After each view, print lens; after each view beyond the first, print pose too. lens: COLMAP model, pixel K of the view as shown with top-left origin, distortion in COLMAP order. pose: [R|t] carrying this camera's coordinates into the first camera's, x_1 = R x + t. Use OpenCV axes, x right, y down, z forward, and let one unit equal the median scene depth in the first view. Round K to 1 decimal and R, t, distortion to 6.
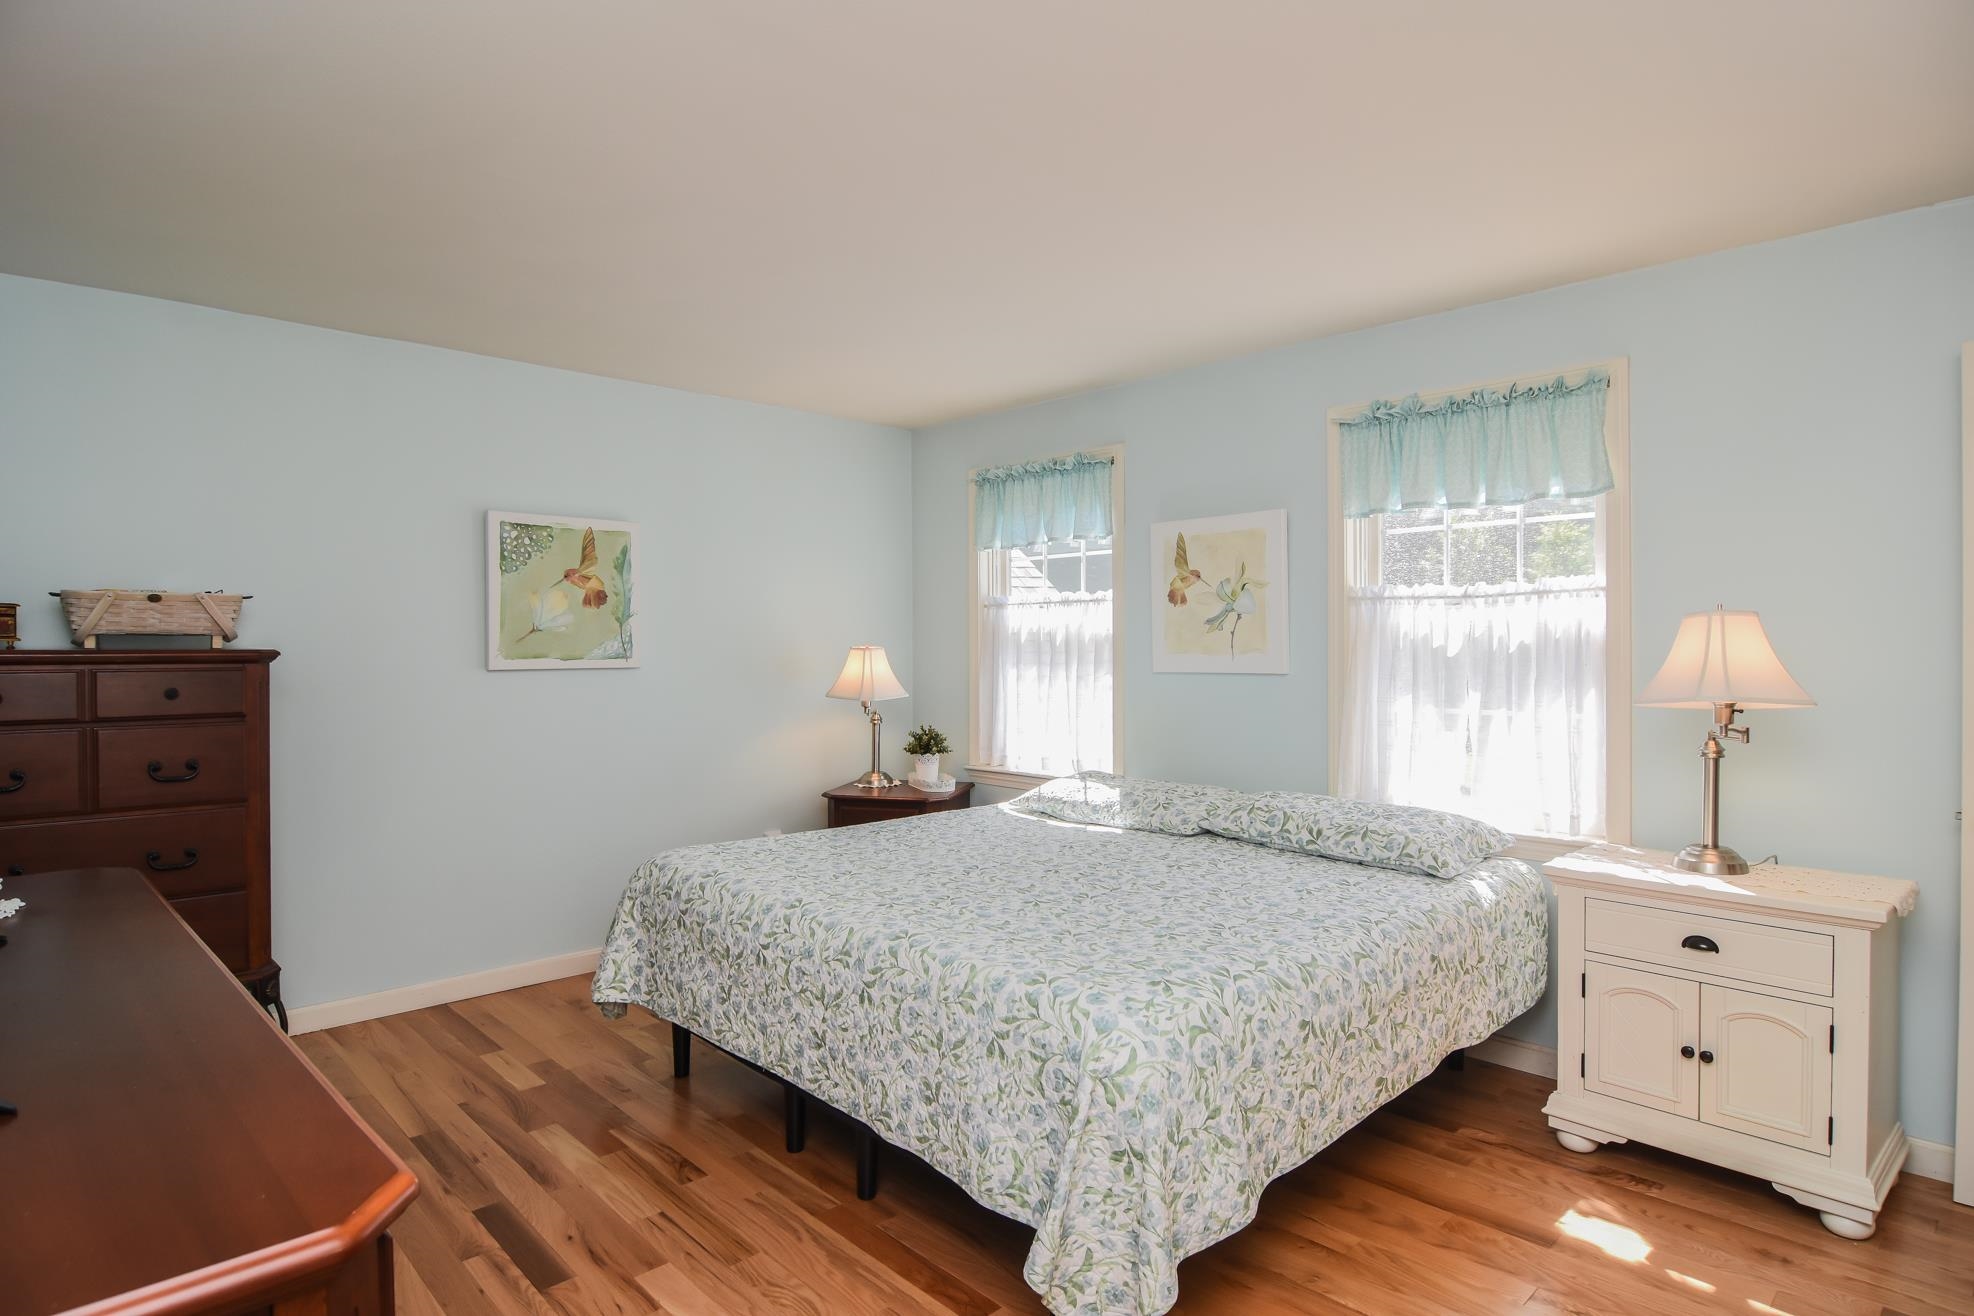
lens RADIAL K [[1061.5, 0, 987.0], [0, 1061.5, 658.0], [0, 0, 1]] dist [0.002670, -0.016835]
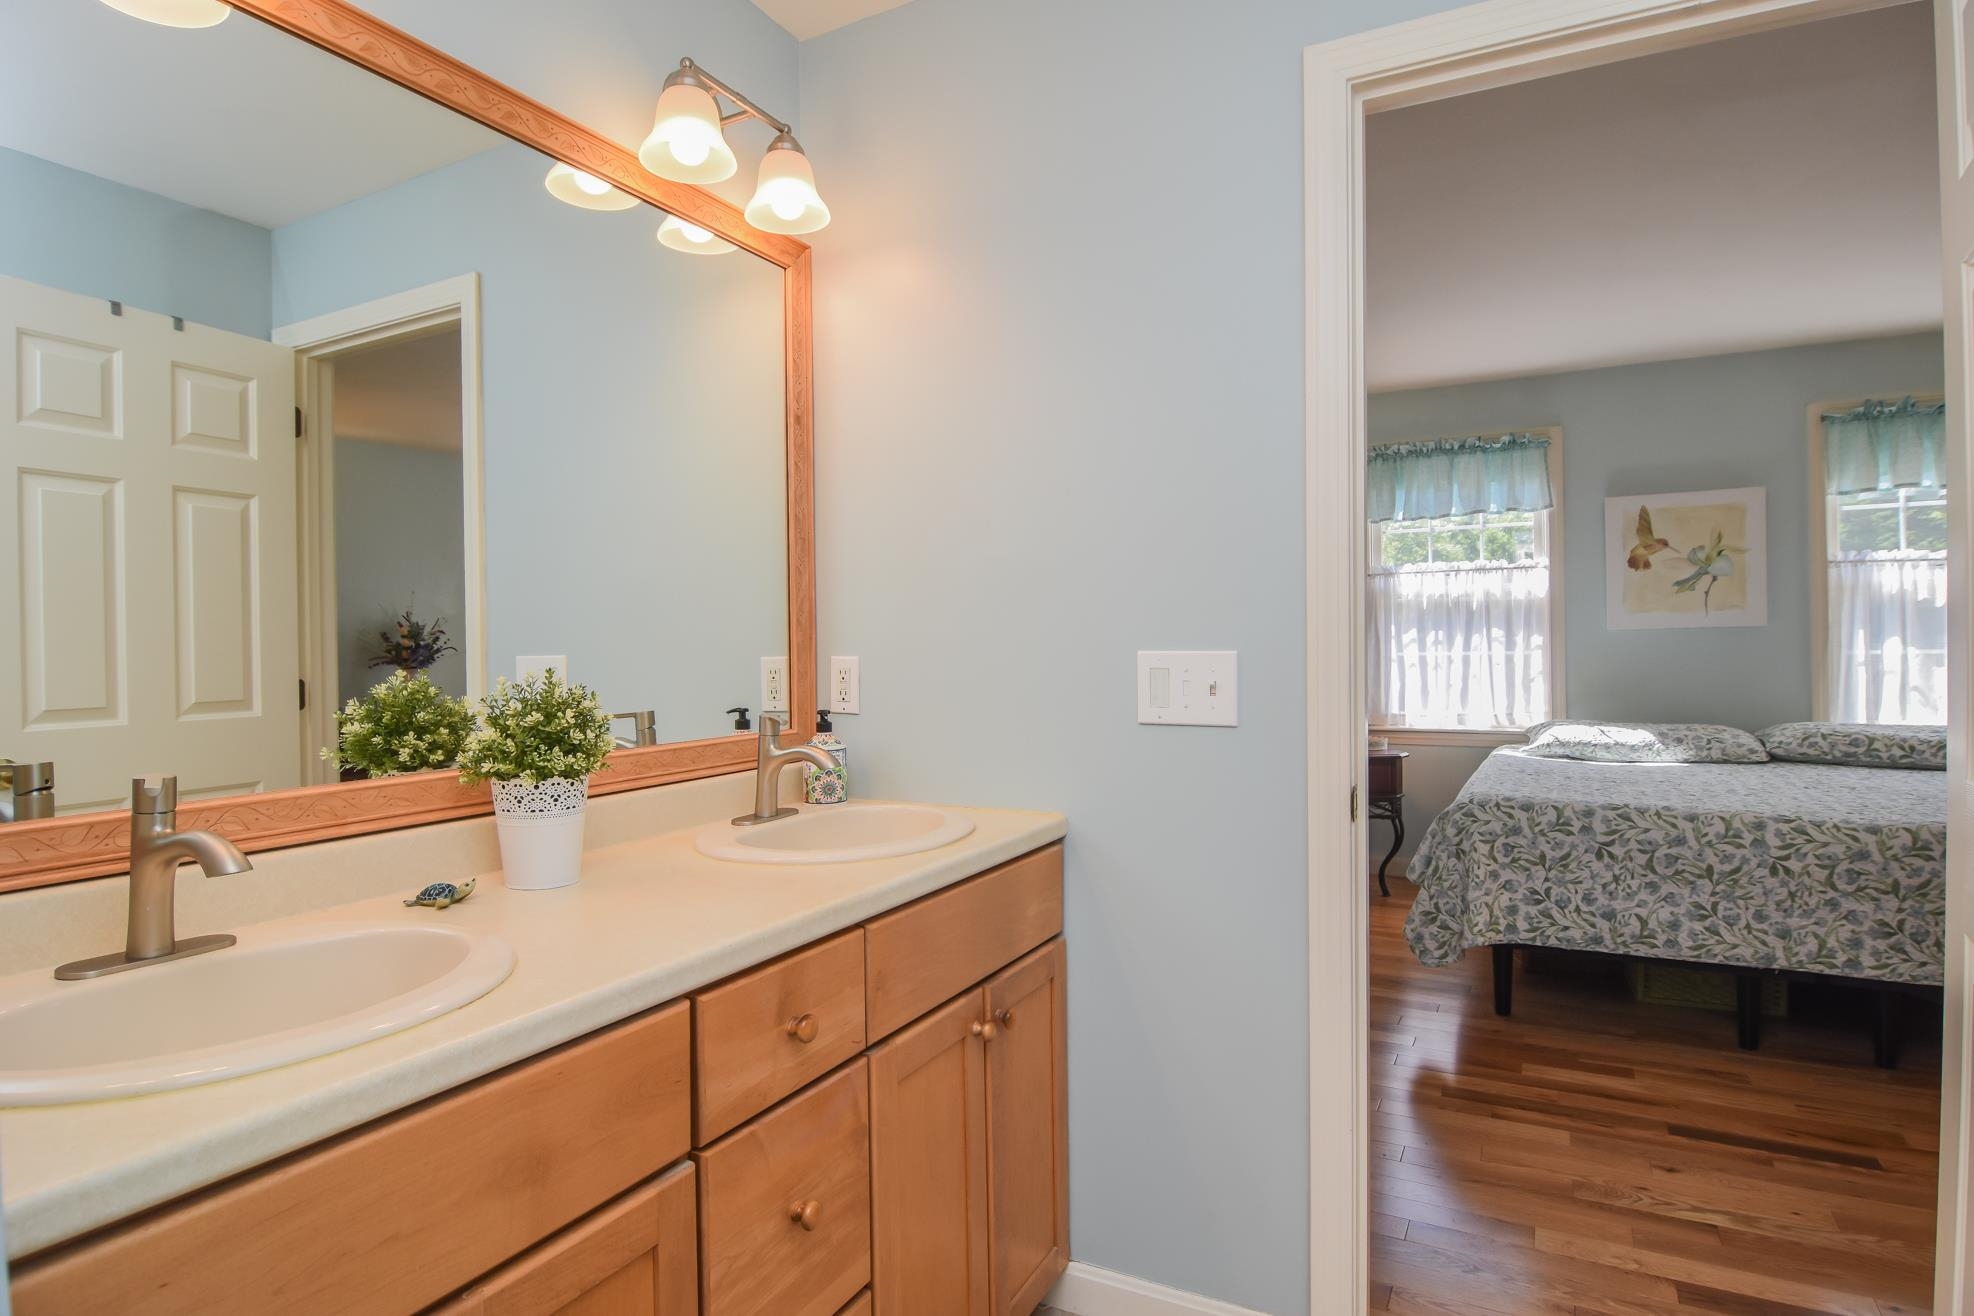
lens RADIAL K [[1061.5, 0, 987.0], [0, 1061.5, 658.0], [0, 0, 1]] dist [0.002670, -0.016835]
pose [[0.947056, -0.014553, 0.320739, -0.921071], [0.015777, 0.999875, -0.001218, 0.038167], [-0.320681, 0.006214, 0.947167, 0.162054]]
